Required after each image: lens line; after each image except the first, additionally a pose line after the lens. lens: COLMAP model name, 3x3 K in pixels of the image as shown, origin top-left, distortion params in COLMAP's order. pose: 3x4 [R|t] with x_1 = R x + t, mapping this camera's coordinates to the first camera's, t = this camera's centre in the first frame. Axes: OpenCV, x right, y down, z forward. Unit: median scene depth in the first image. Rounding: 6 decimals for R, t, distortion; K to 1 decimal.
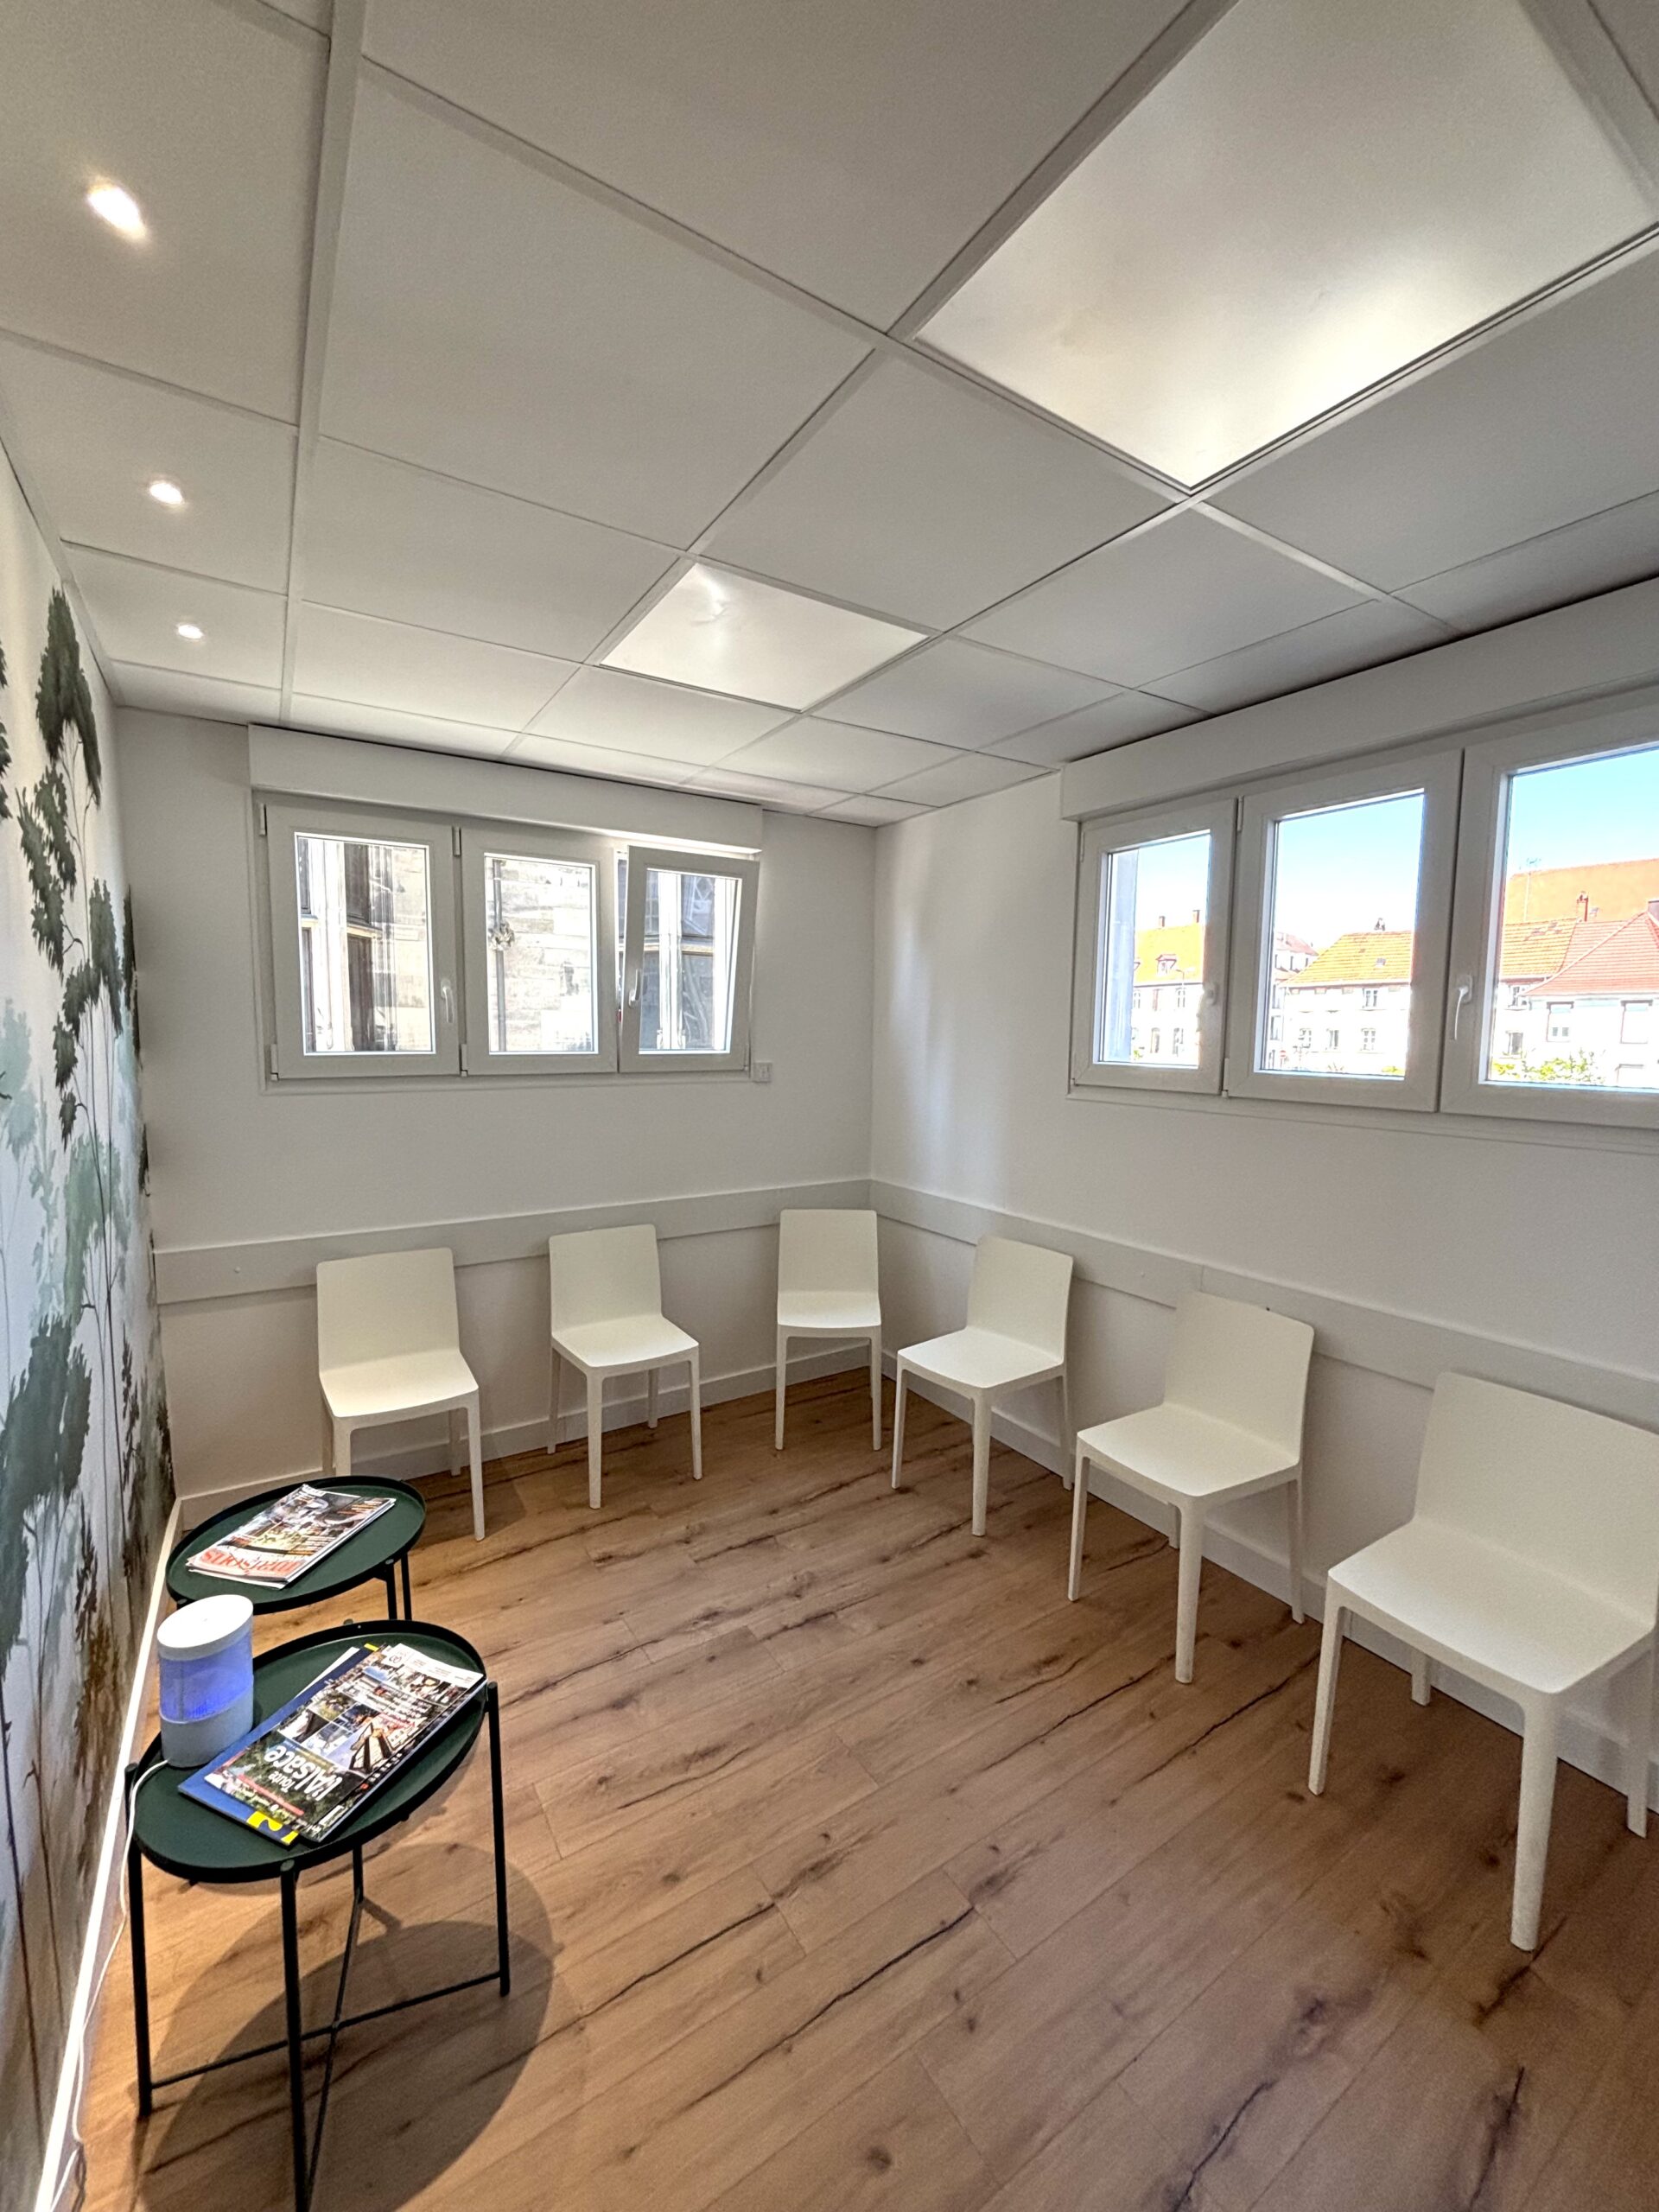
lens RADIAL K [[887.2, 0, 826.1], [0, 887.2, 1111.9], [0, 0, 1]] dist [-0.002440, 0.000624]
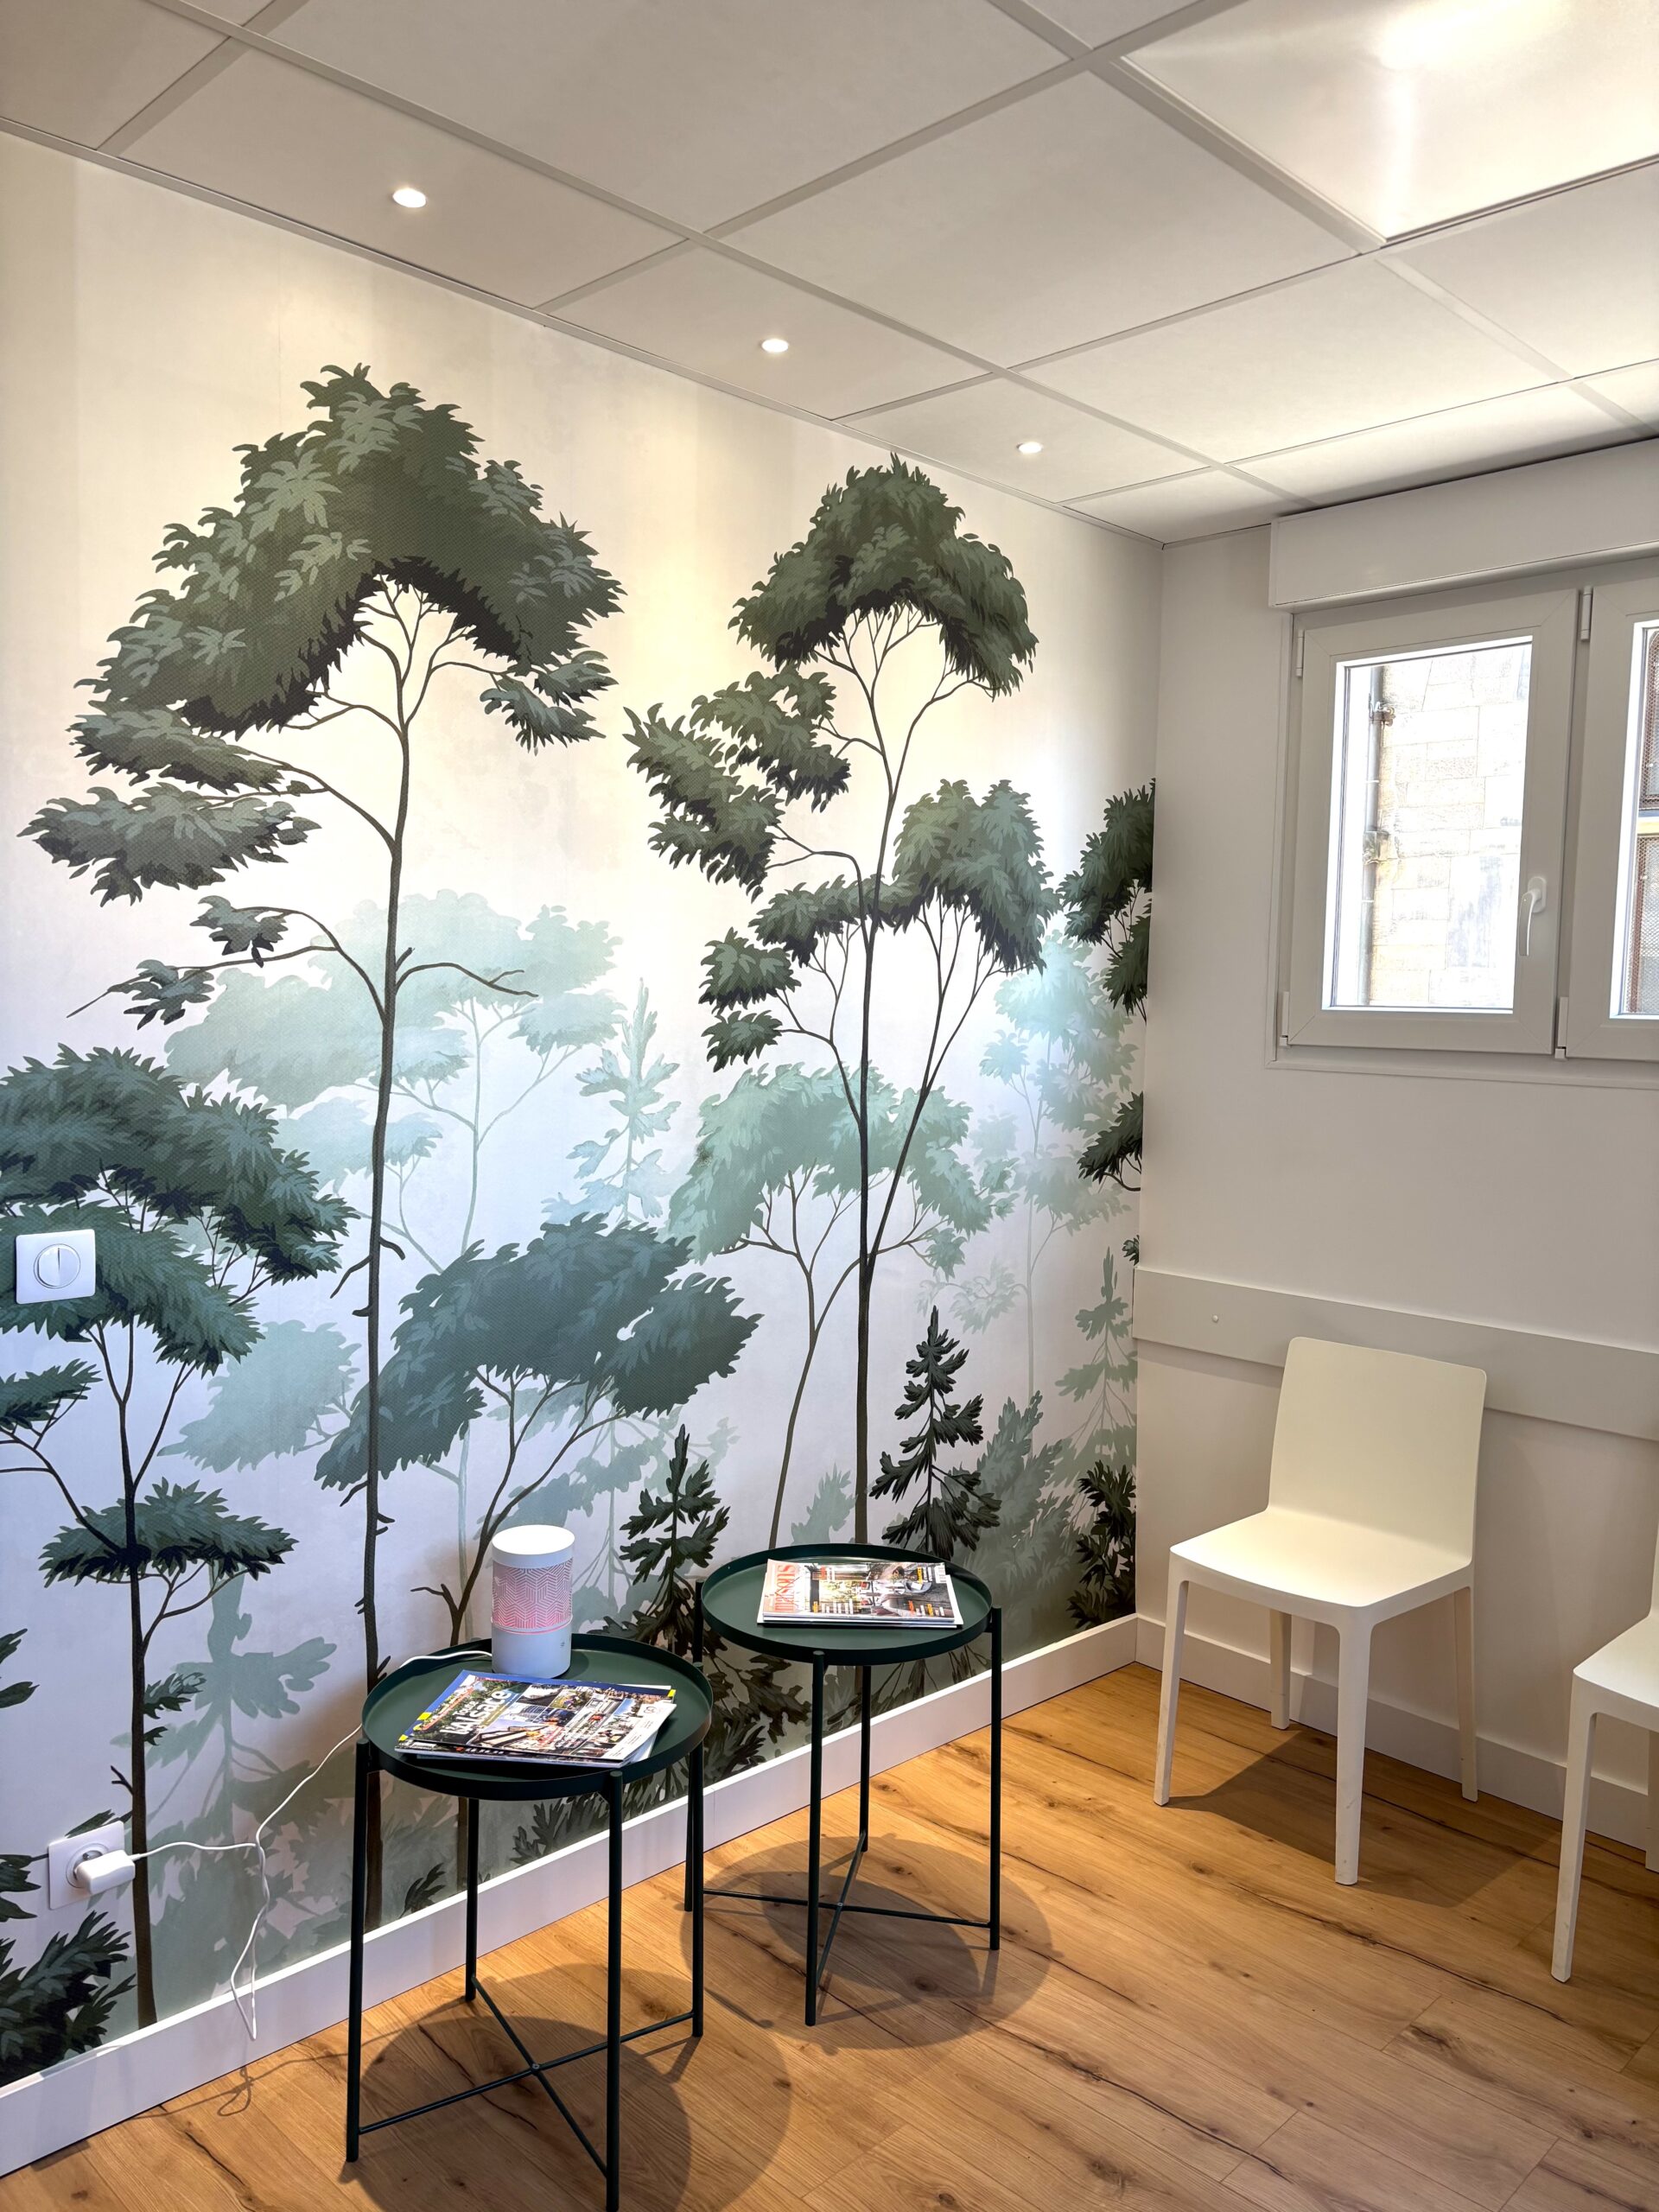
lens RADIAL K [[1674.6, 0, 834.5], [0, 1674.6, 1102.9], [0, 0, 1]] dist [0.037063, -0.035687]
pose [[0.215422, 0.059627, -0.974699, 0.630513], [-0.114718, 0.992768, 0.035378, 0.000609], [0.969759, 0.104194, 0.220705, 0.485937]]
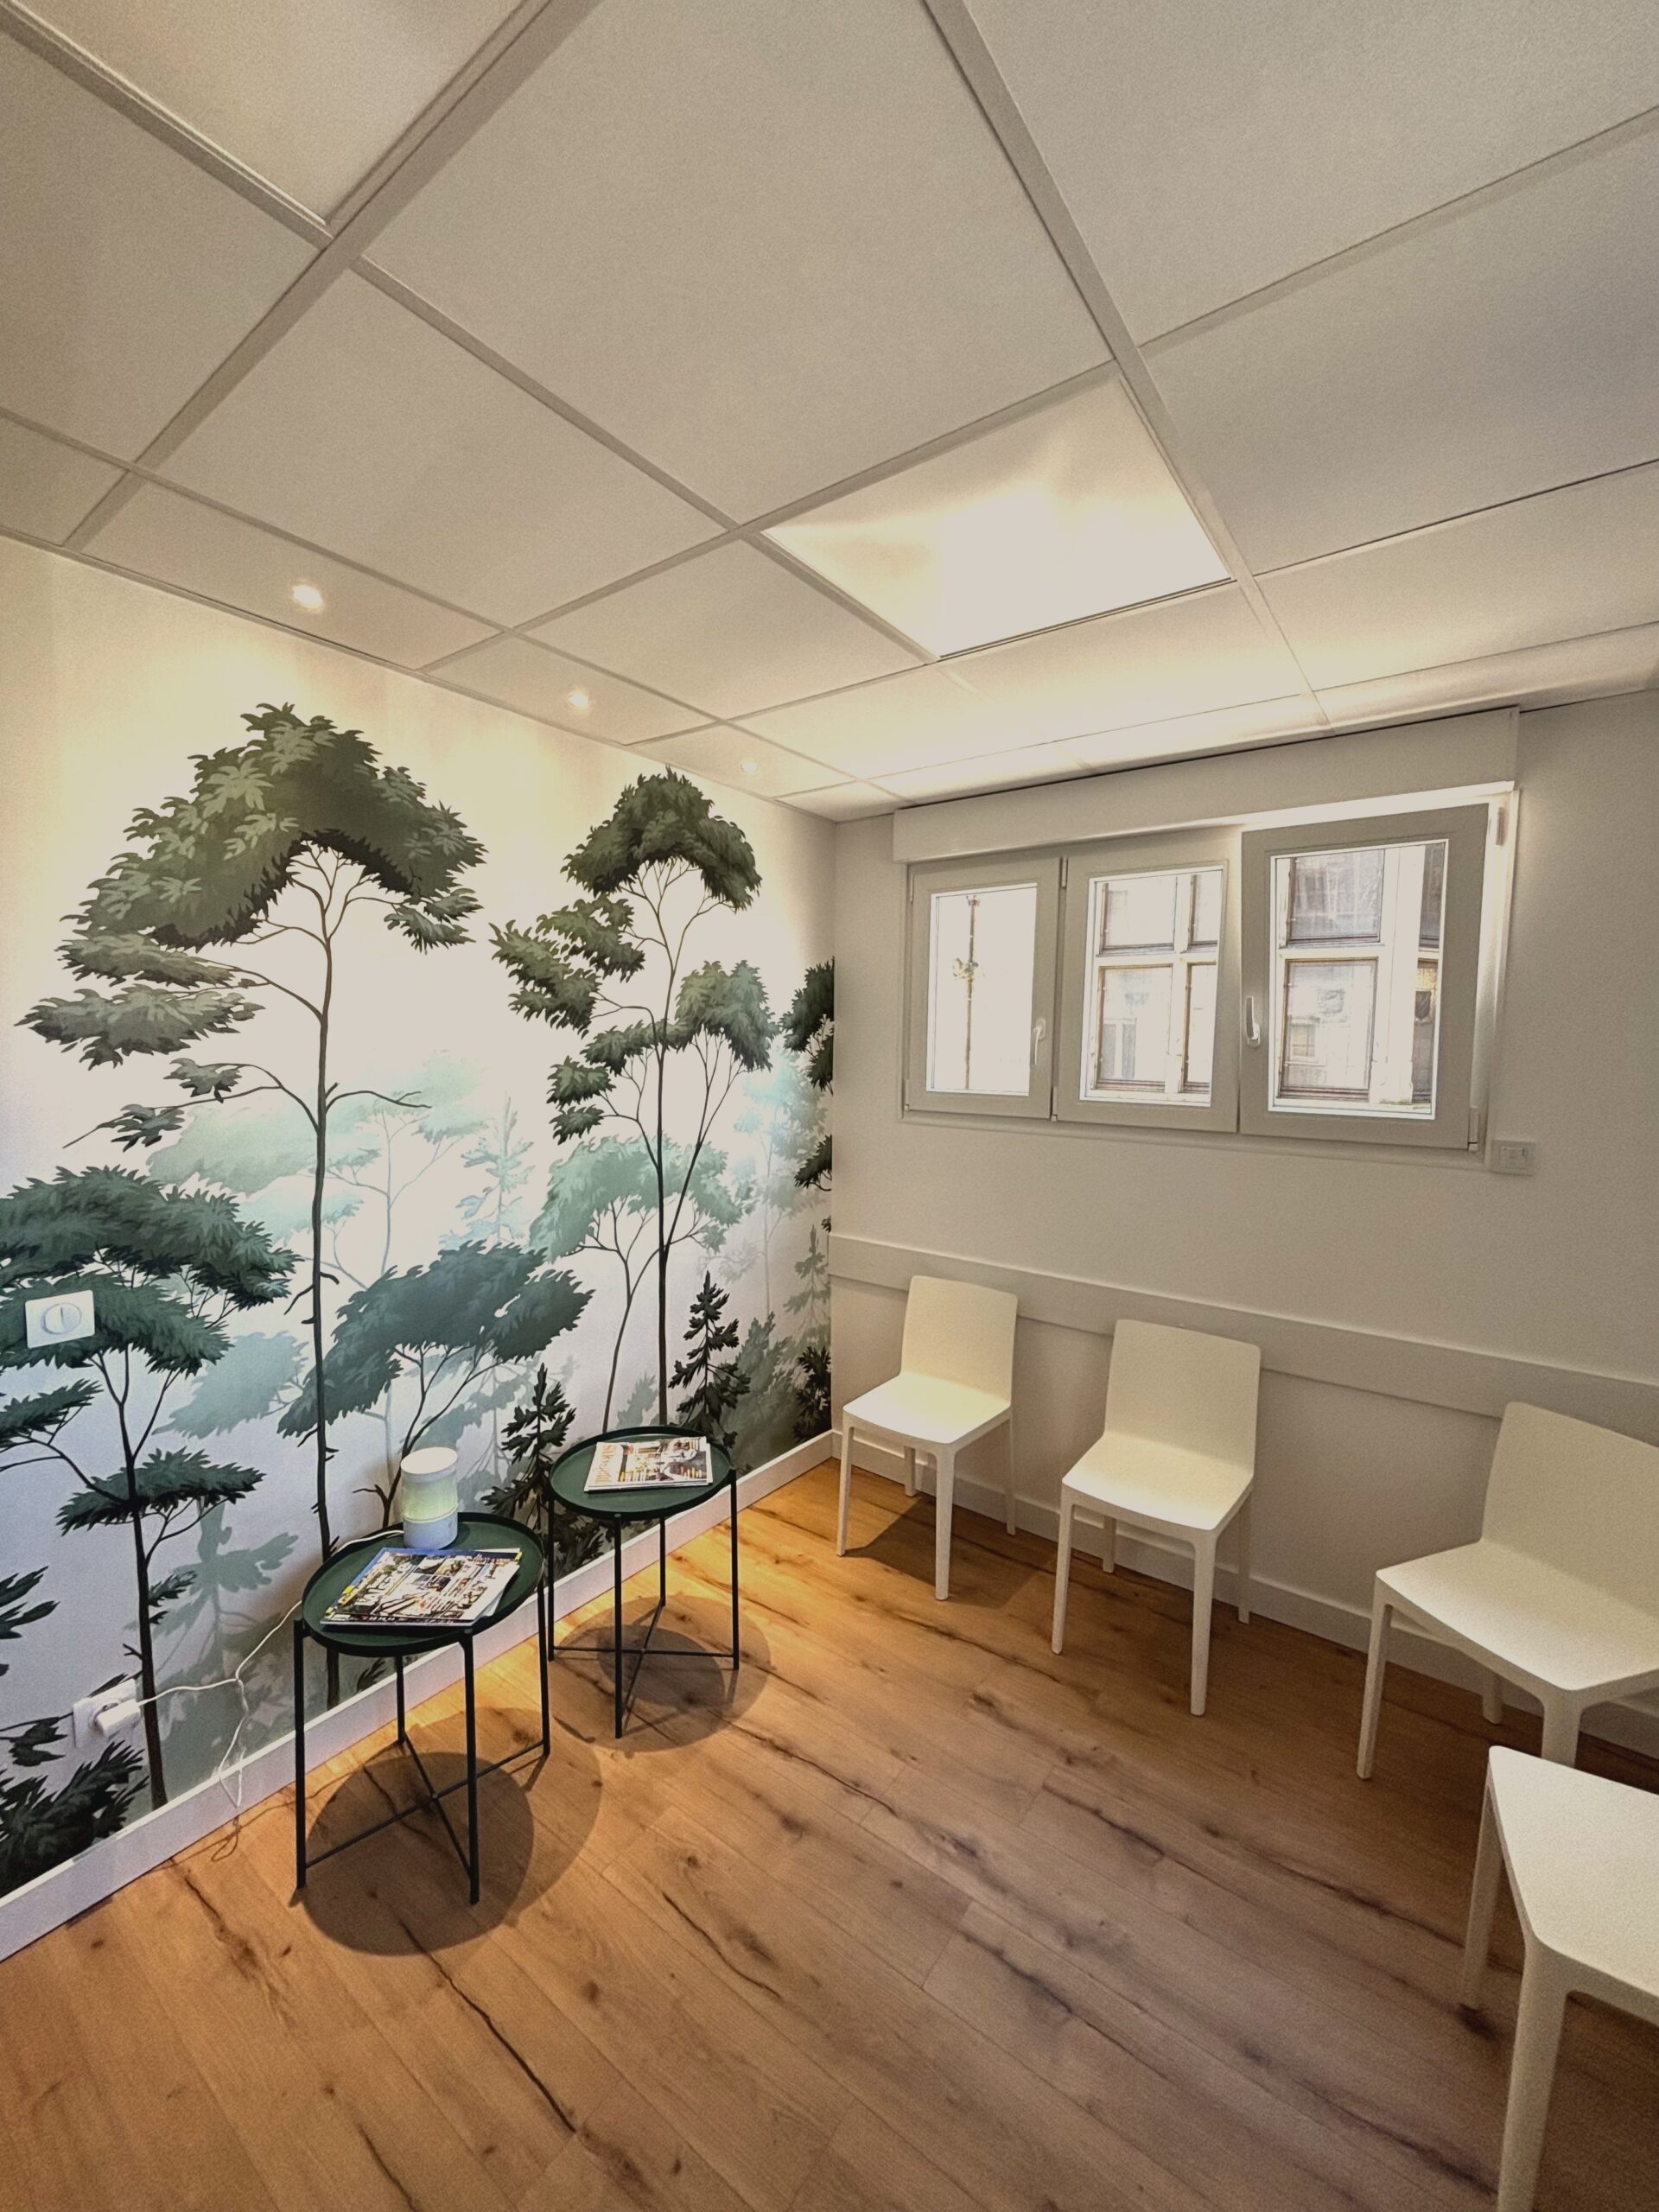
lens RADIAL K [[887.2, 0, 826.9], [0, 887.2, 1111.1], [0, 0, 1]] dist [-0.002440, 0.000624]
pose [[0.350693, 0.071343, -0.933769, 0.509858], [-0.102835, 0.993998, 0.037323, -0.080602], [0.930827, 0.082935, 0.355925, 0.586156]]
